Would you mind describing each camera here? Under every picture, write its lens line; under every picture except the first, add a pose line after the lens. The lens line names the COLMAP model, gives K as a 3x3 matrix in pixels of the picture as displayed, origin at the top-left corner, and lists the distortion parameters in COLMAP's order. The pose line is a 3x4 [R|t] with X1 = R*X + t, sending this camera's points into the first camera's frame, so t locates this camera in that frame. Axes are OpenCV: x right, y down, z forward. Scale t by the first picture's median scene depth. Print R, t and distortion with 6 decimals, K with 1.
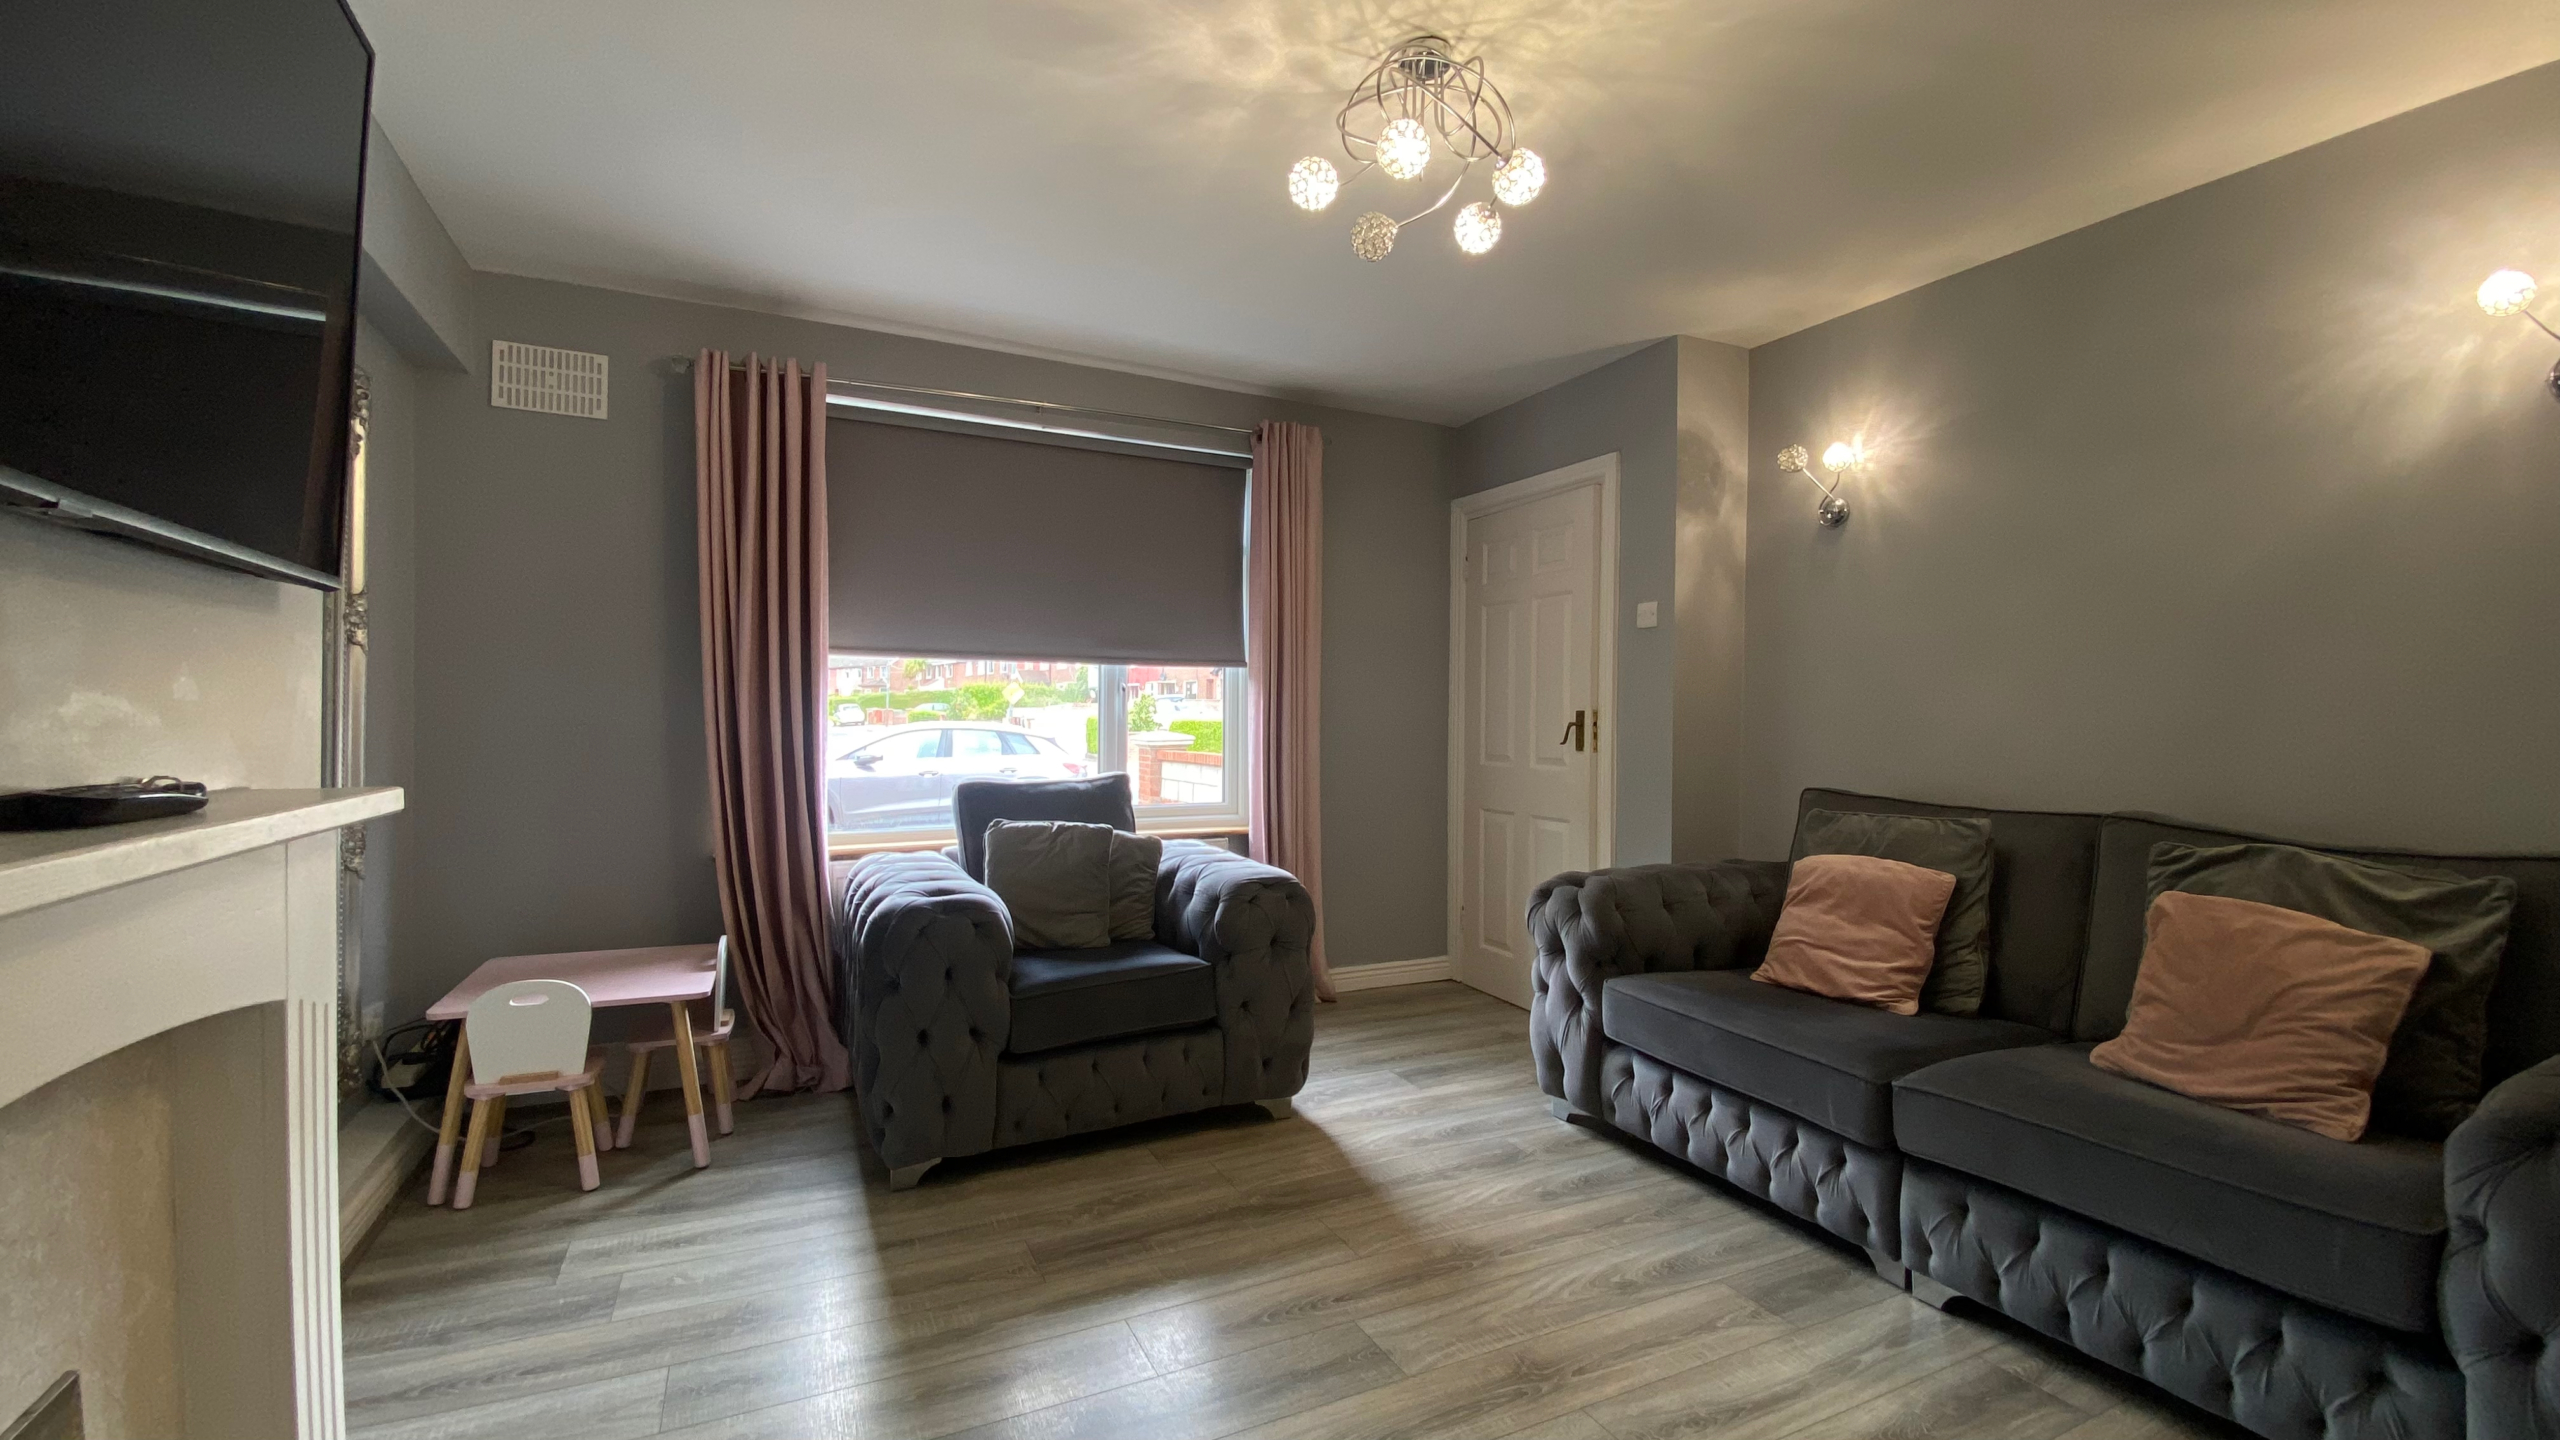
lens RADIAL K [[1034.3, 0, 1269.7], [0, 1034.3, 720.7], [0, 0, 1]] dist [0.038826, -0.031463]
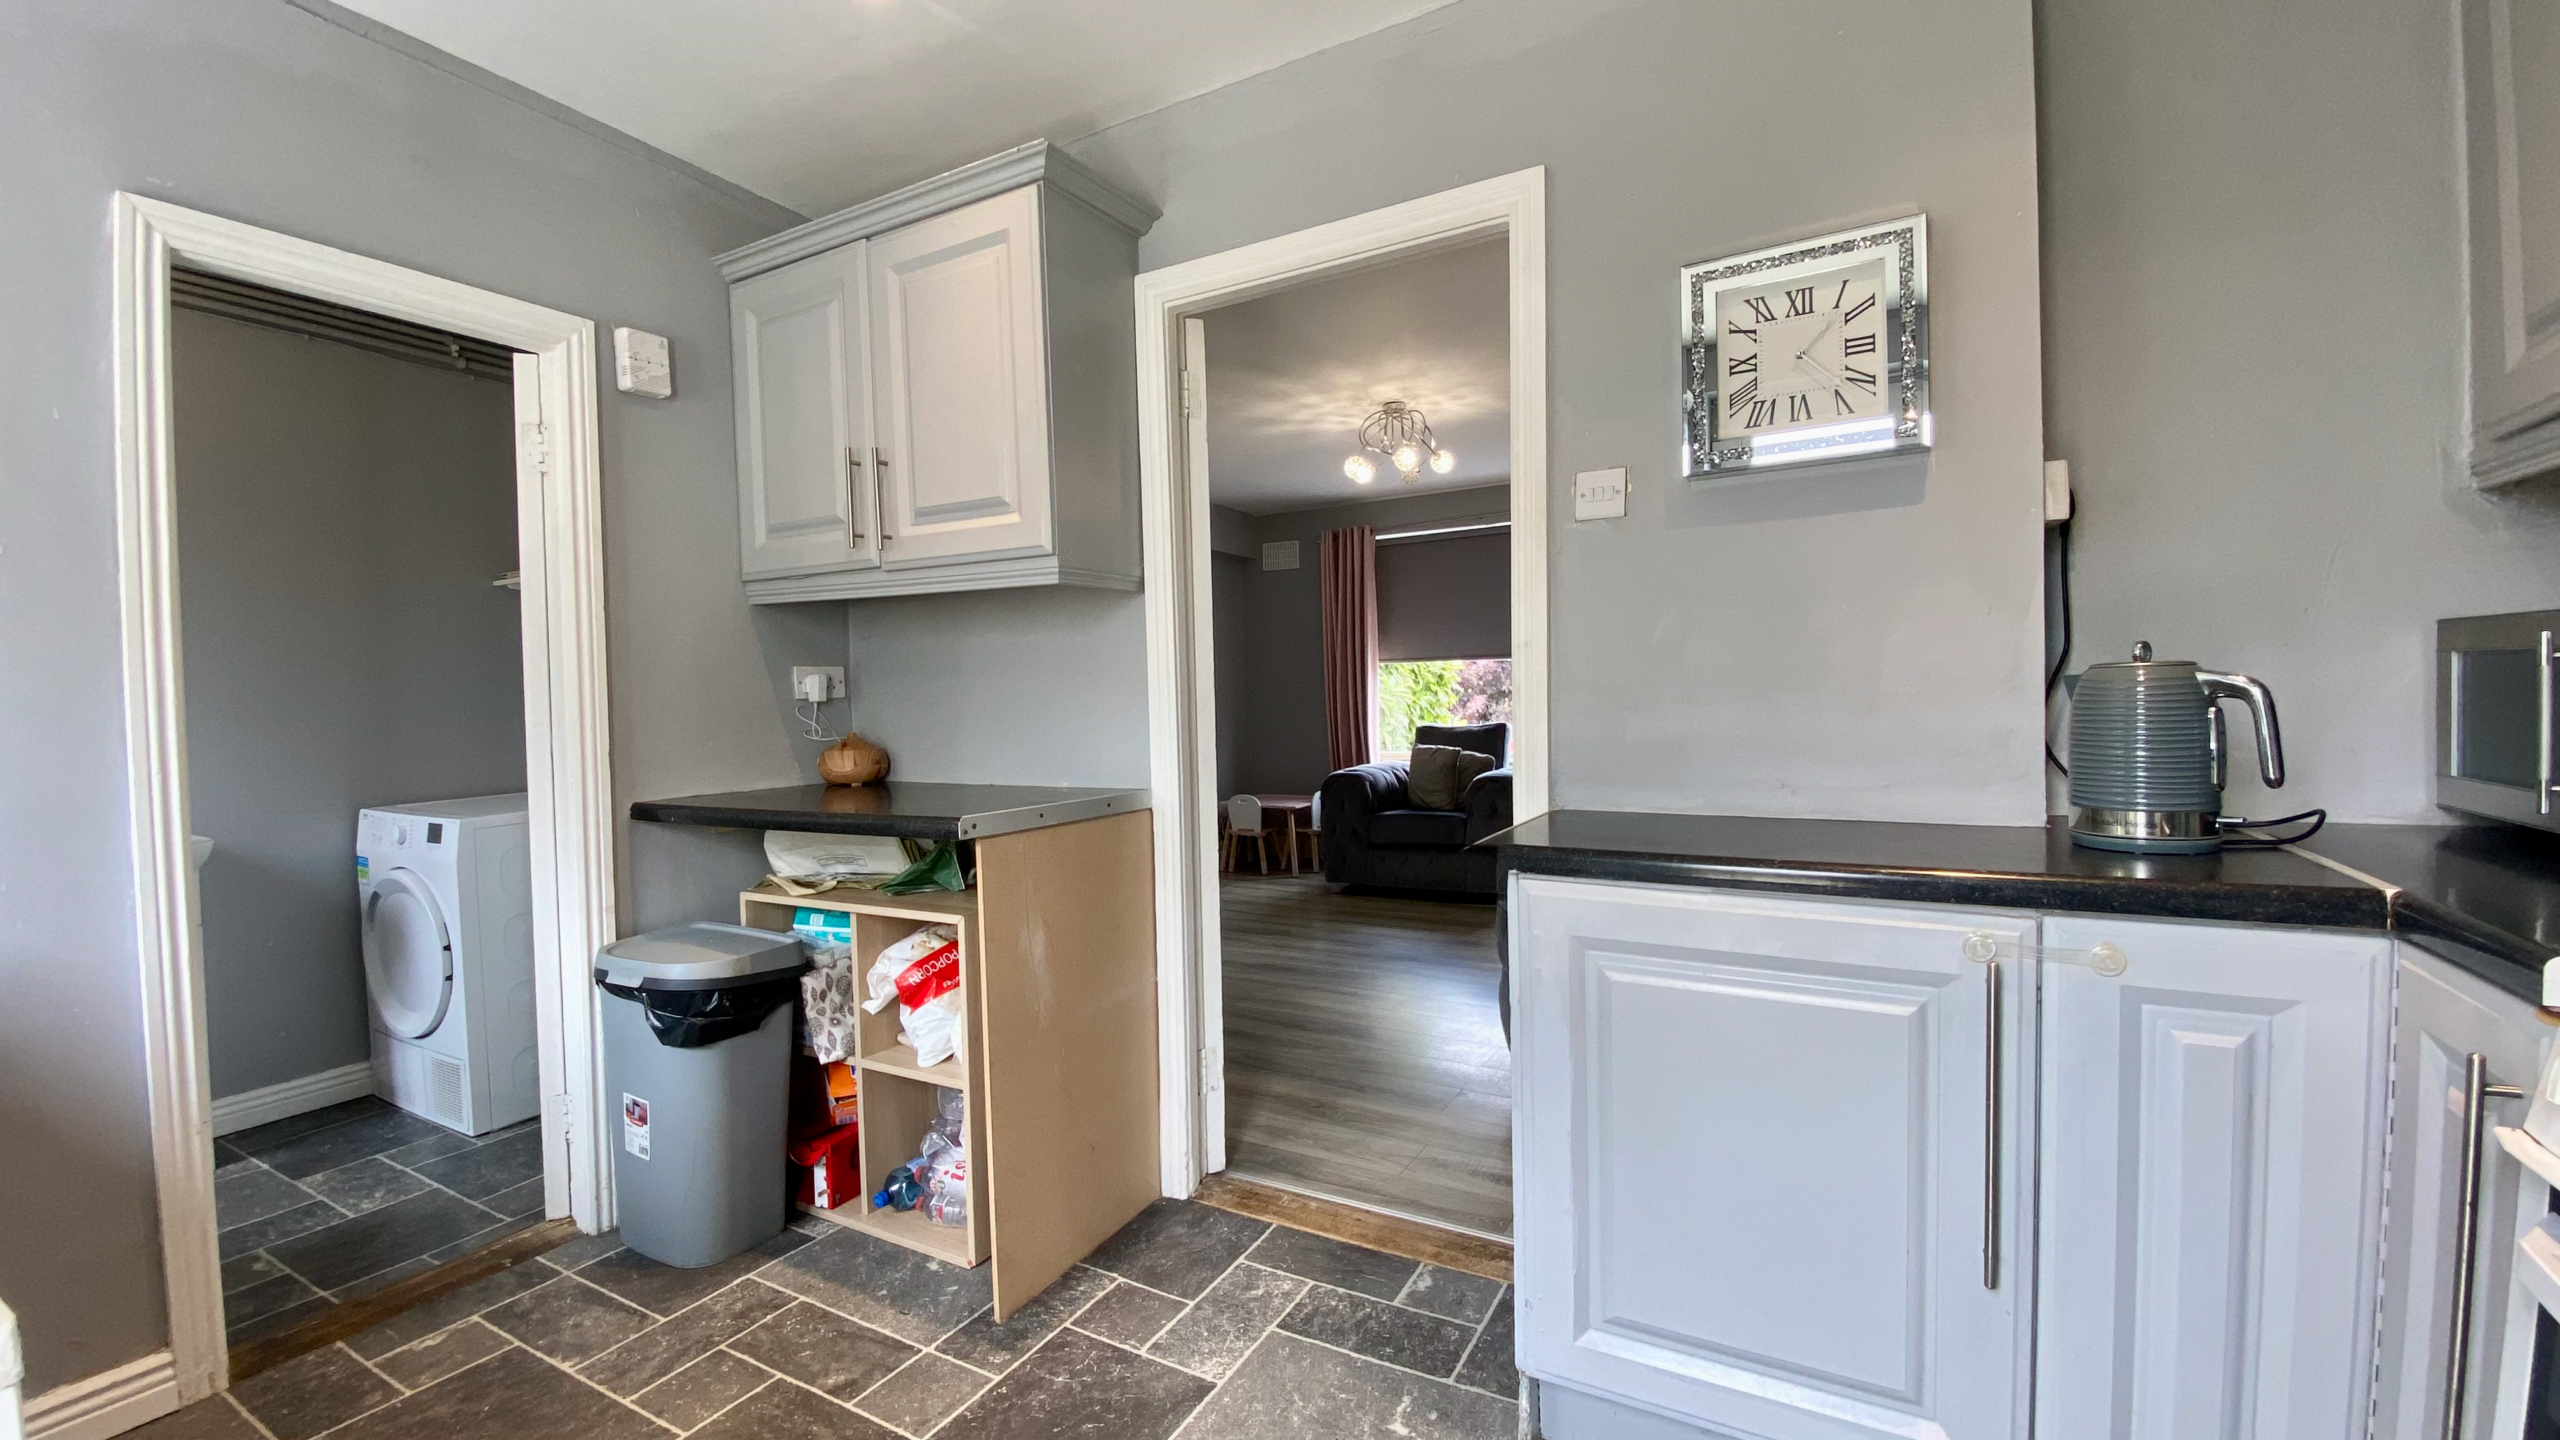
lens RADIAL K [[1049.6, 0, 1271.3], [0, 1049.6, 722.3], [0, 0, 1]] dist [0.039361, -0.000176]
pose [[0.569459, -0.008659, -0.821974, 1.489974], [0.030839, 0.999466, 0.010836, 0.031579], [0.821441, -0.031519, 0.569422, -0.463809]]
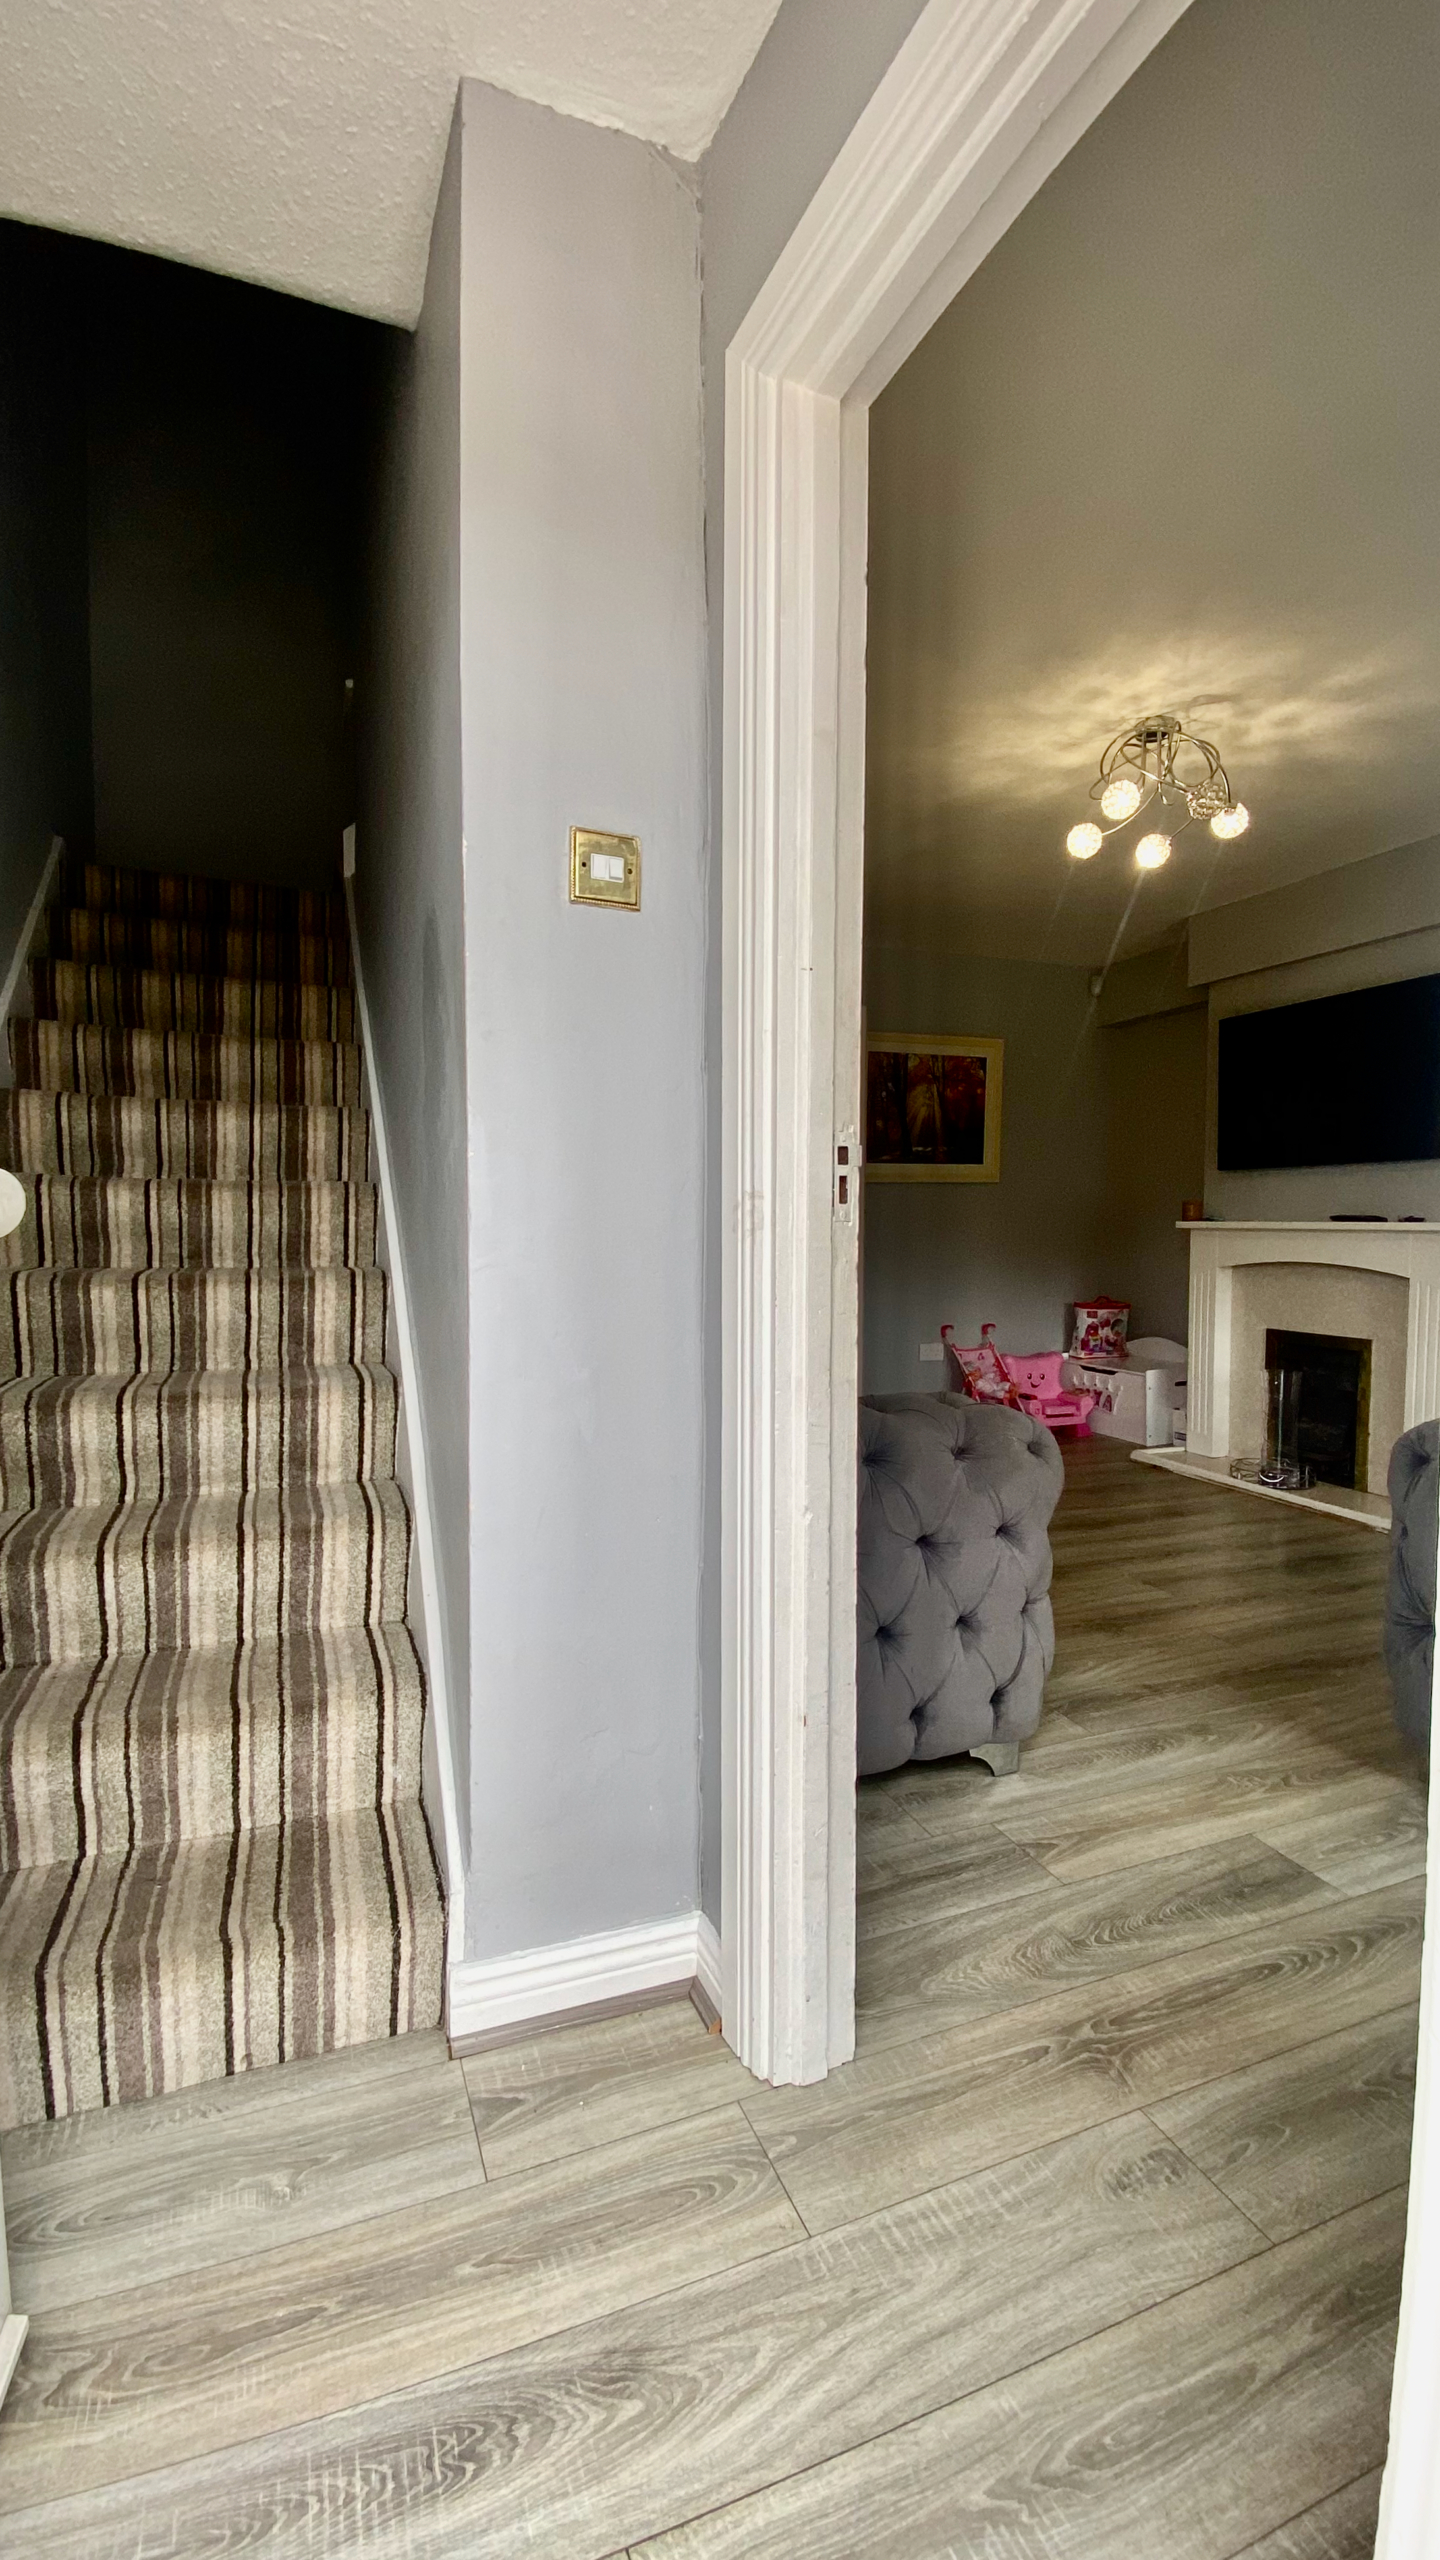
lens RADIAL K [[1062.2, 0, 681.2], [0, 1062.2, 1266.8], [0, 0, 1]] dist [-0.001161, -0.000225]
pose [[-0.995271, -0.016643, 0.095700, 0.495268], [-0.012409, 0.998925, 0.044672, 0.036733], [-0.096341, 0.043273, -0.994407, 1.961341]]
